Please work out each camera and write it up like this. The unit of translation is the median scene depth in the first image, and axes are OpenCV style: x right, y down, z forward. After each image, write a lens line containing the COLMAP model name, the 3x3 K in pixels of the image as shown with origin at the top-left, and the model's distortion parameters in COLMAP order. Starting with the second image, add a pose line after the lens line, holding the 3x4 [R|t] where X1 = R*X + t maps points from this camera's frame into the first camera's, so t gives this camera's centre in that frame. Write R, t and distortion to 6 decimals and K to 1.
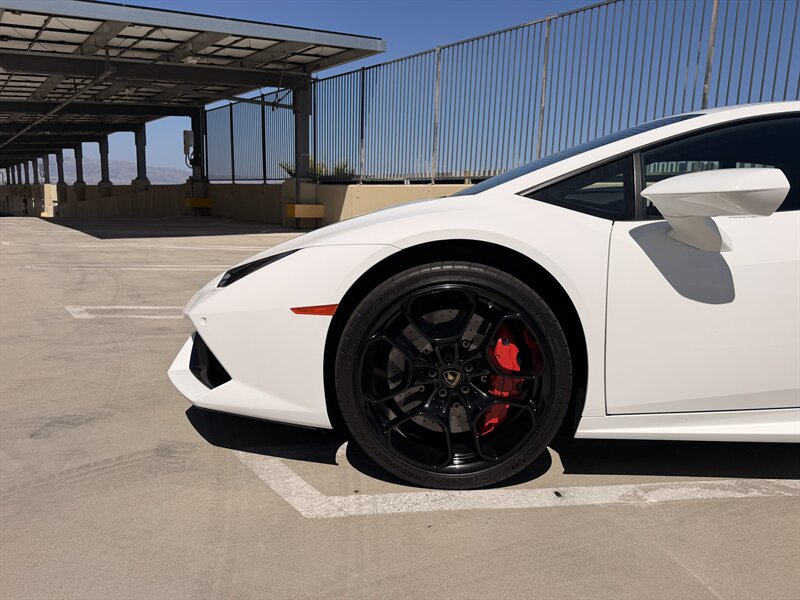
lens RADIAL K [[561.0, 0, 397.6], [0, 561.0, 299.7], [0, 0, 1]] dist [0.052095, -0.073777]
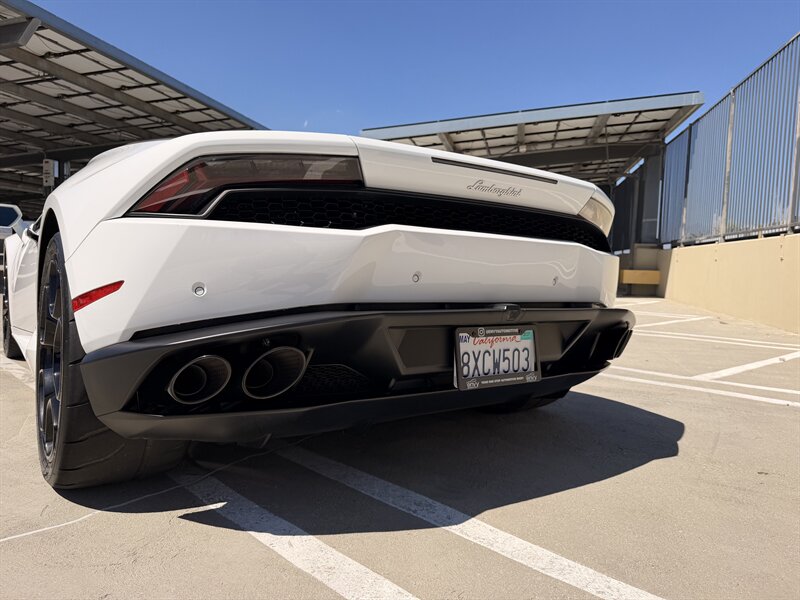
lens RADIAL K [[563.7, 0, 400.0], [0, 563.7, 300.0], [0, 0, 1]] dist [0.044364, -0.071461]
pose [[0.635711, 0.040797, -0.770849, 0.581901], [-0.143237, 0.987495, -0.065862, 0.007477], [0.758522, 0.152283, 0.633604, 0.145494]]
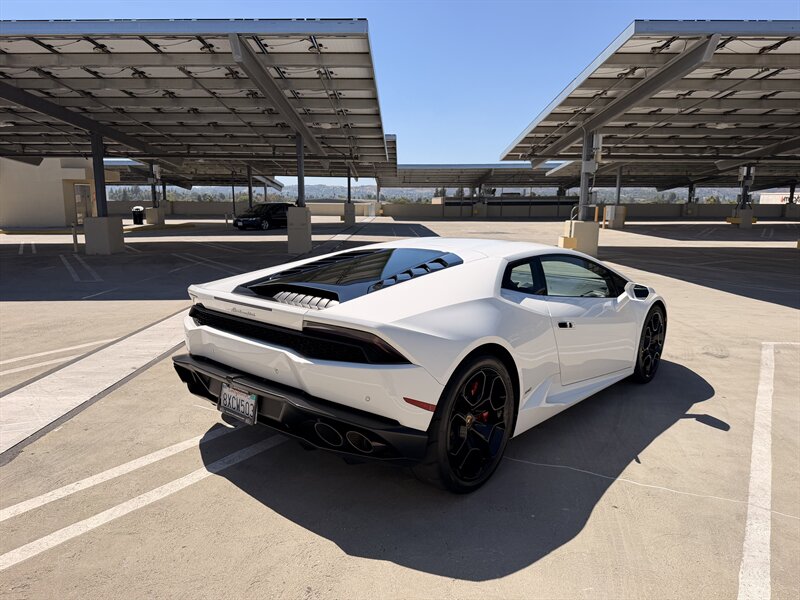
lens RADIAL K [[563.7, 0, 400.0], [0, 563.7, 300.0], [0, 0, 1]] dist [0.044364, -0.071461]
pose [[-0.615507, 0.094324, -0.782466, 0.666148], [-0.153082, 0.959596, 0.236095, -0.155410], [0.773121, 0.265099, -0.576199, 0.571462]]
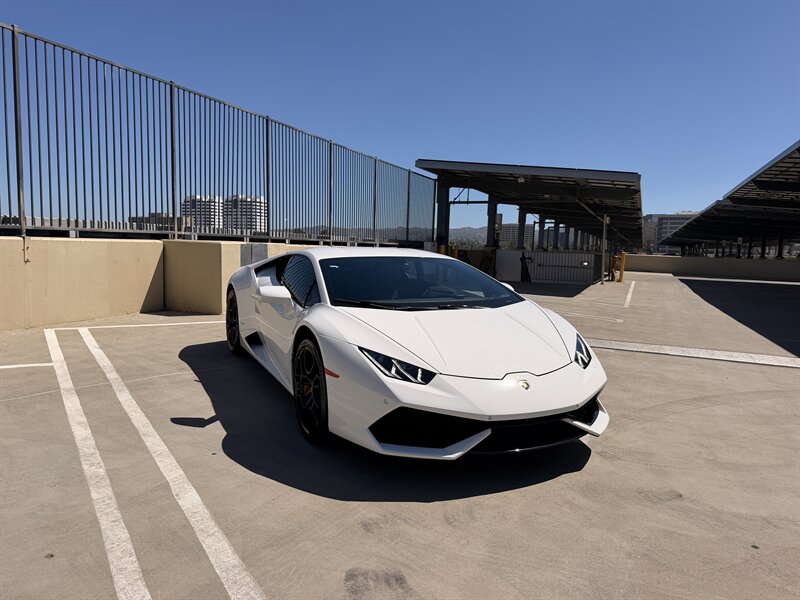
lens RADIAL K [[563.7, 0, 400.0], [0, 563.7, 300.0], [0, 0, 1]] dist [0.044364, -0.071461]
pose [[-0.486905, -0.128226, 0.863992, -0.395882], [0.097941, 0.974912, 0.199883, -0.164653], [-0.867946, 0.181944, -0.462131, 0.576750]]
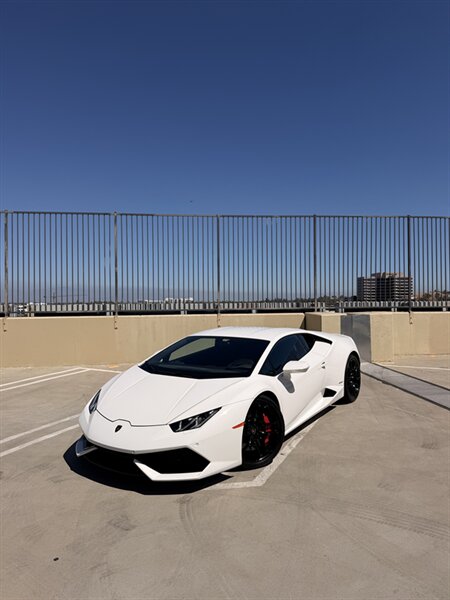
lens RADIAL K [[422.8, 0, 226.9], [0, 422.8, 295.7], [0, 0, 1]] dist [0.044364, -0.071461]
pose [[0.516589, -0.028942, 0.855744, -0.450080], [0.165660, 0.983923, -0.066727, -0.107538], [-0.840055, 0.176233, 0.513079, -0.053059]]
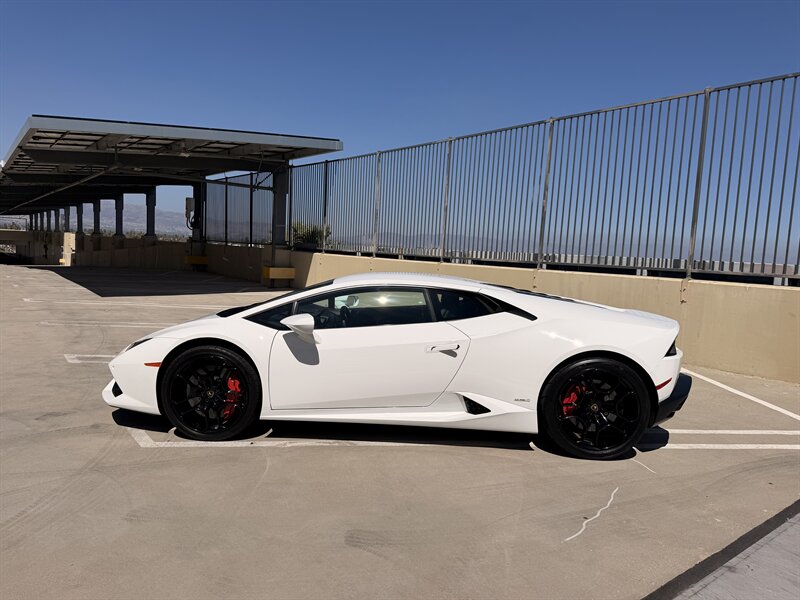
lens RADIAL K [[563.7, 0, 400.0], [0, 563.7, 300.0], [0, 0, 1]] dist [0.044364, -0.071461]
pose [[0.999611, 0.021613, -0.017616, 0.197800], [-0.023006, 0.996272, -0.083143, -0.016256], [0.015753, 0.083516, 0.996382, -0.301658]]
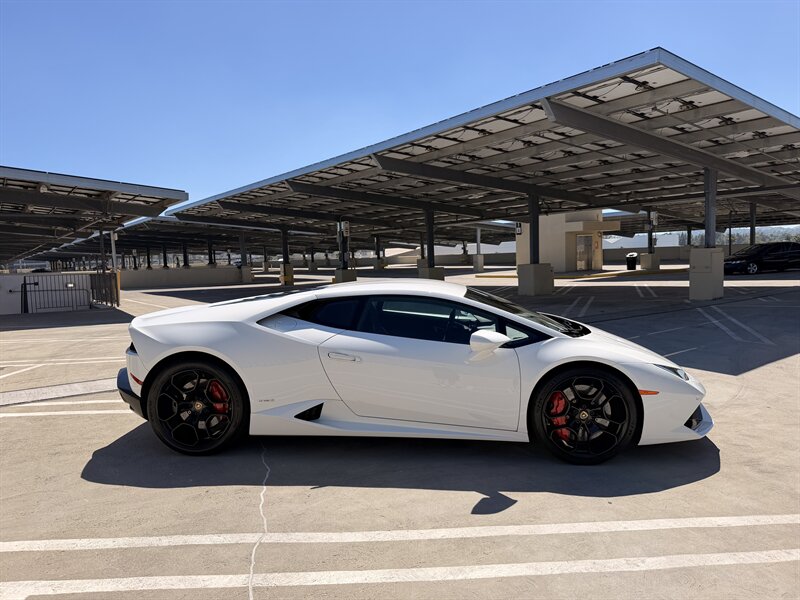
lens RADIAL K [[561.0, 0, 397.6], [0, 561.0, 299.7], [0, 0, 1]] dist [0.052095, -0.073777]
pose [[-0.999776, -0.003927, 0.020776, 0.176436], [0.001067, 0.971979, 0.235064, -0.216424], [-0.021117, 0.235033, -0.971758, 0.886794]]
